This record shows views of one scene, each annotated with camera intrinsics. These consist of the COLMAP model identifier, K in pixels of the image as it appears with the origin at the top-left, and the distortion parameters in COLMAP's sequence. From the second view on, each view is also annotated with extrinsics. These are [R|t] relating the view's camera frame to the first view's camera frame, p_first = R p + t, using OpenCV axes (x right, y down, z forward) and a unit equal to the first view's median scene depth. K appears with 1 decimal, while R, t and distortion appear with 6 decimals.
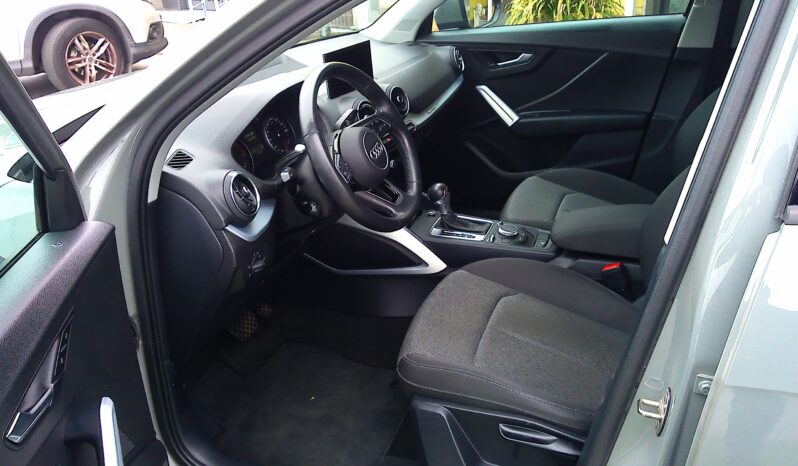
lens RADIAL K [[668.2, 0, 399.0], [0, 668.2, 233.0], [0, 0, 1]] dist [0.001126, -0.001531]
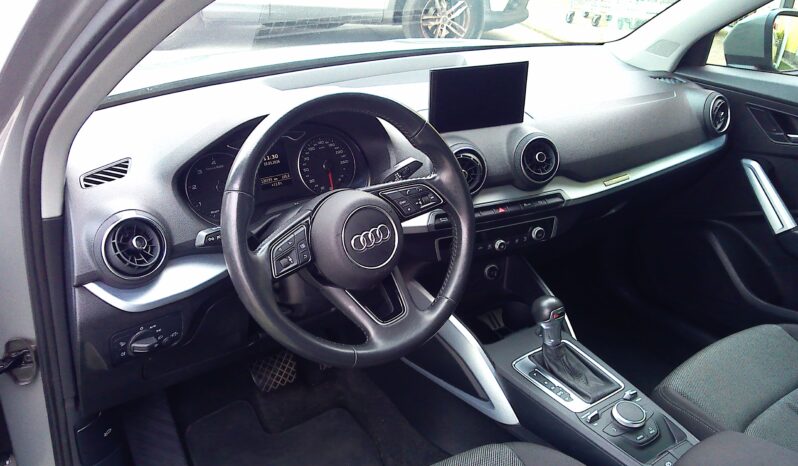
lens RADIAL K [[662.2, 0, 399.0], [0, 662.2, 233.0], [0, 0, 1]] dist [0.030040, -0.004366]
pose [[0.824083, 0.318548, -0.468417, 0.167264], [-0.302943, 0.946553, 0.110741, -0.122740], [0.478658, 0.050644, 0.876540, 0.275248]]
